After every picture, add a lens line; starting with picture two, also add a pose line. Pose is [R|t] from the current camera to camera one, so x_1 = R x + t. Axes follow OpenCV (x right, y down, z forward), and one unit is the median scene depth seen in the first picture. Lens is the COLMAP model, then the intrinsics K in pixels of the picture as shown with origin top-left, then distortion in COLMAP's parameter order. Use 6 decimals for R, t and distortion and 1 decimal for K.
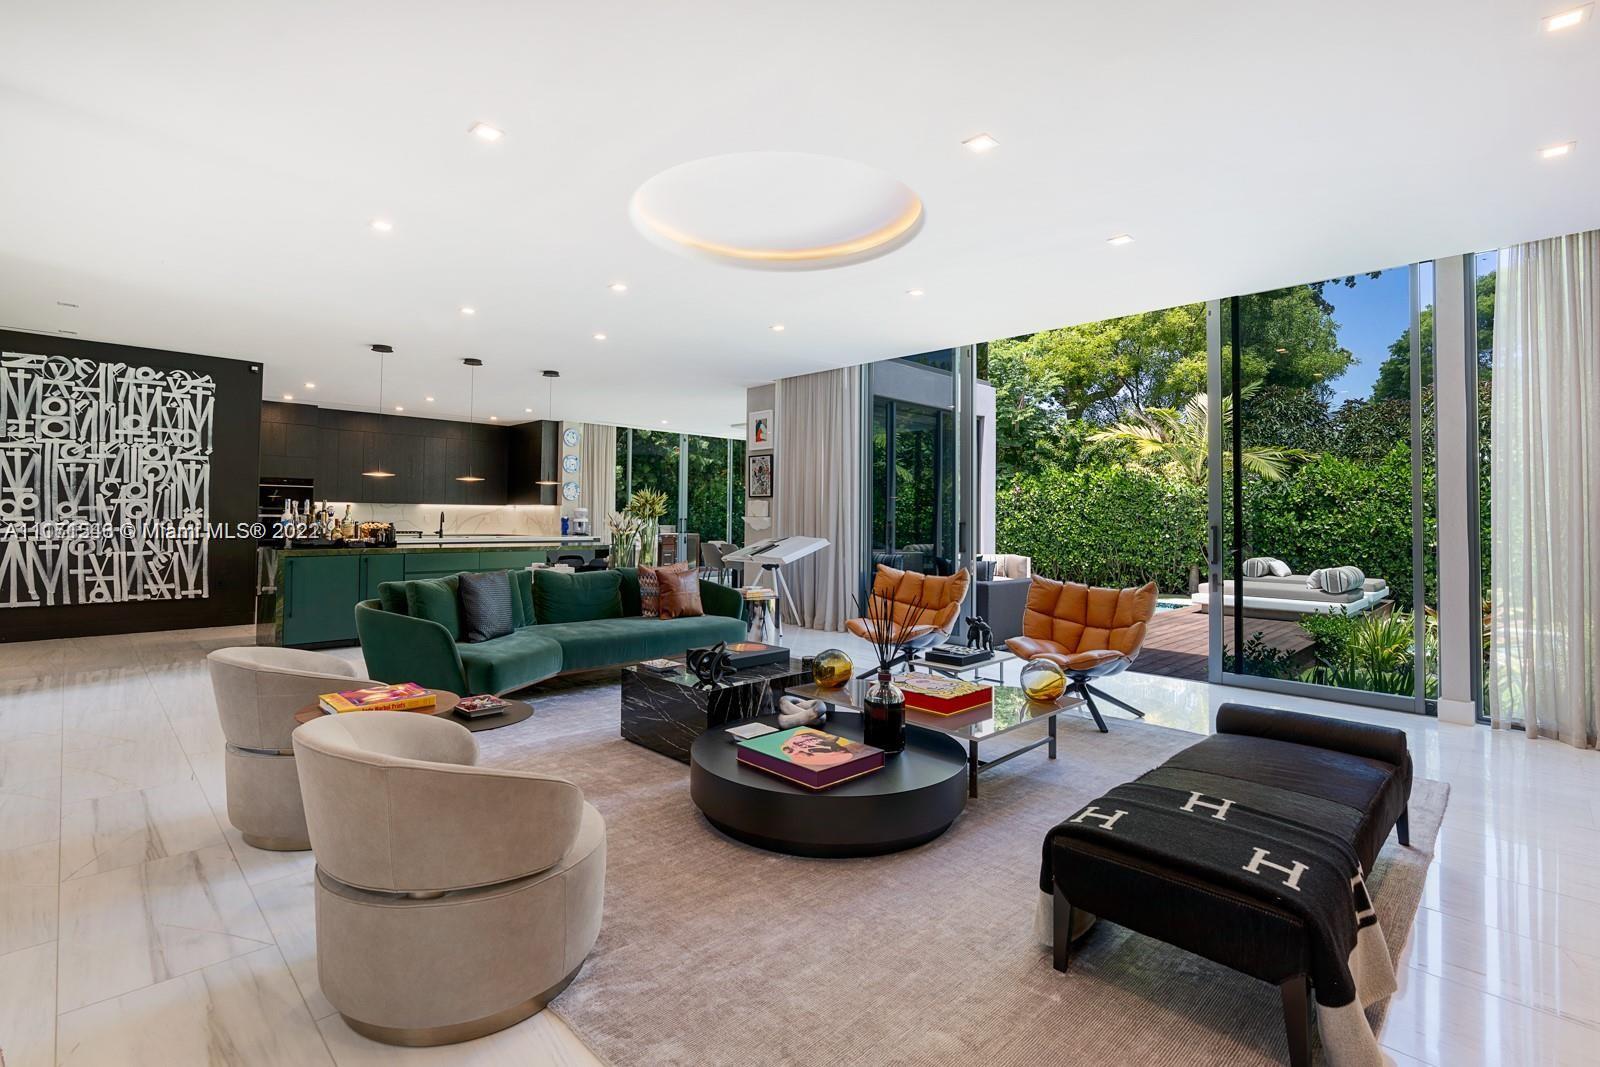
lens RADIAL K [[739.7, 0, 791.2], [0, 739.7, 501.8], [0, 0, 1]] dist [-0.000615, 0.000129]
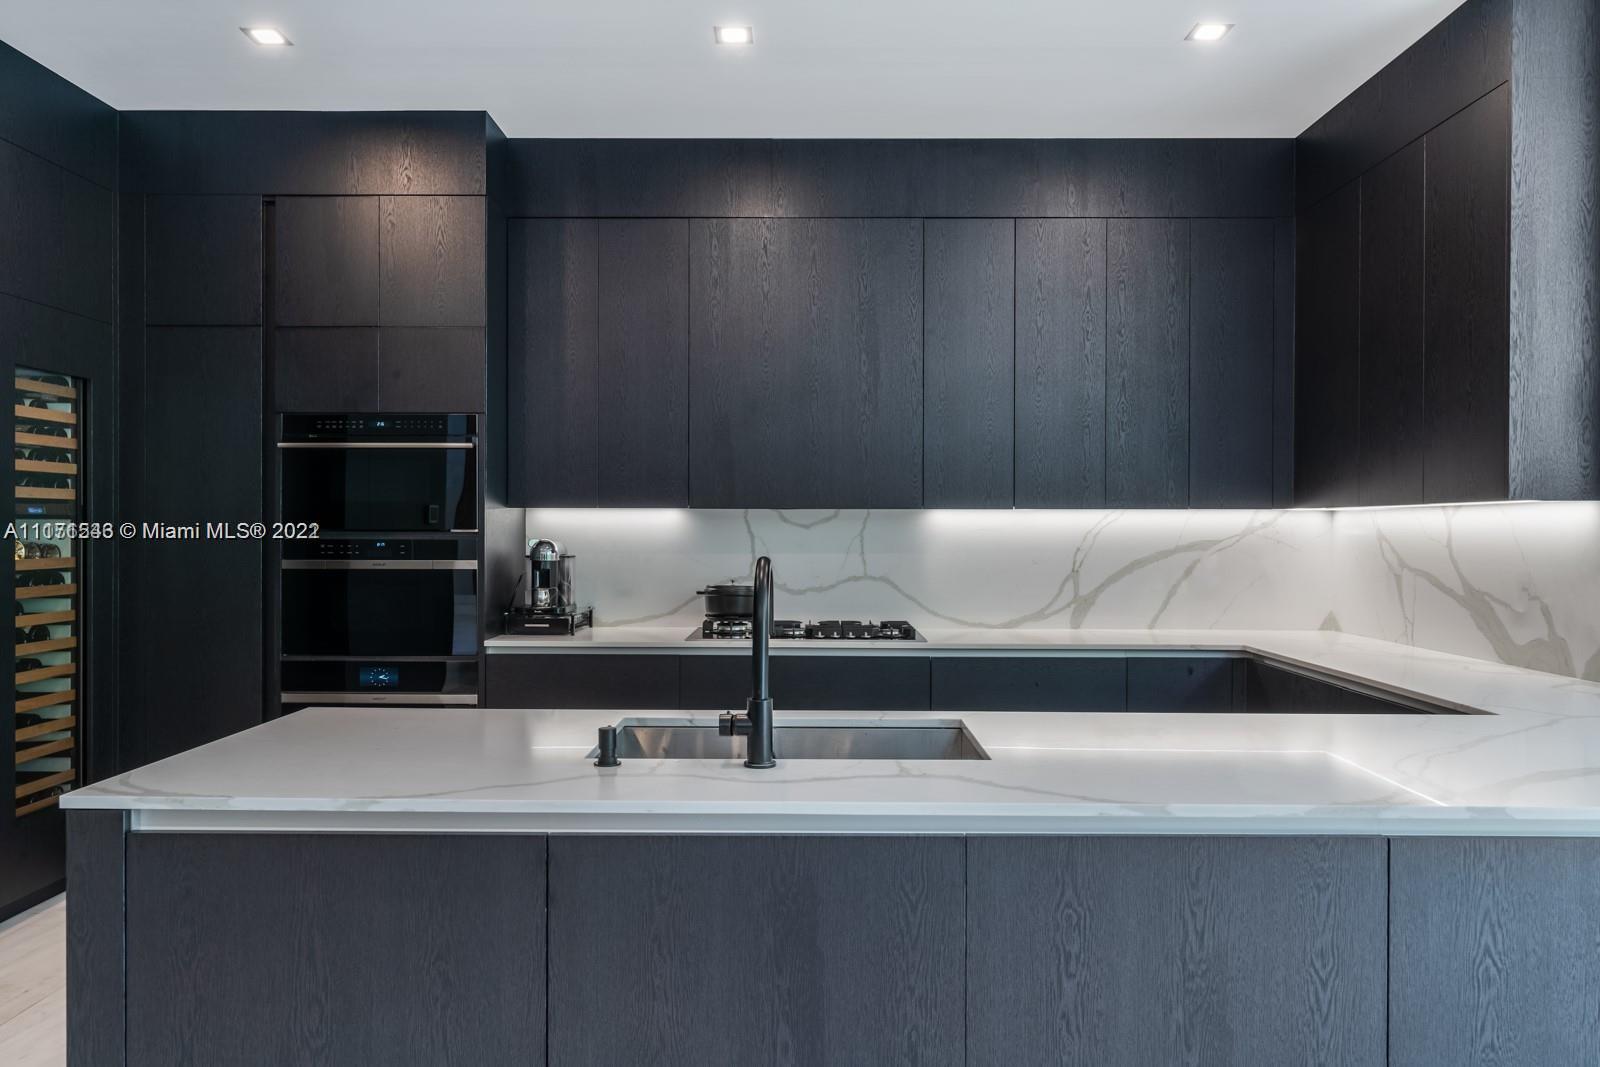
lens RADIAL K [[1130.3, 0, 800.0], [0, 1130.3, 533.5], [0, 0, 1]] dist [-0.000356, -0.000256]
pose [[0.705241, -0.002367, -0.708964, -0.481522], [0.017757, 0.999740, 0.014326, 0.007353], [0.708746, -0.022692, 0.705099, 1.270410]]
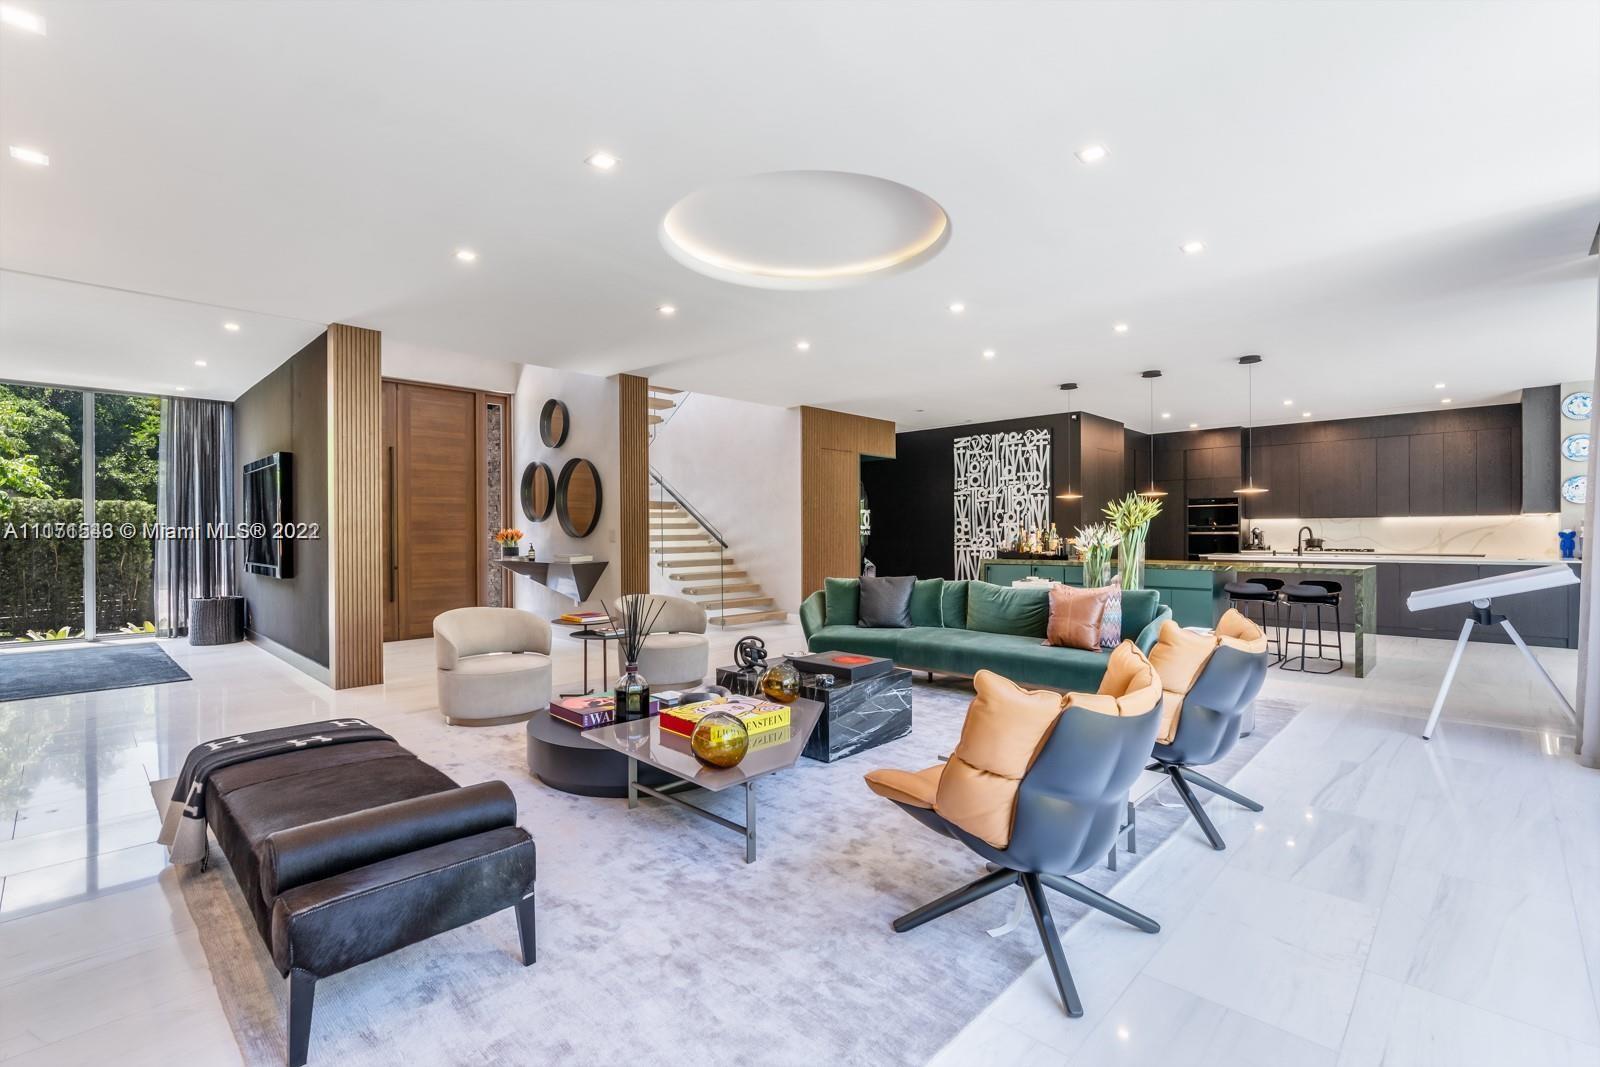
lens RADIAL K [[720.3, 0, 800.0], [0, 720.3, 533.5], [0, 0, 1]] dist [-0.001257, -0.000431]
pose [[0.033654, -0.011703, -0.999365, 0.541794], [0.026631, 0.999587, -0.010809, 0.021814], [0.999079, -0.026250, 0.033951, 0.541305]]
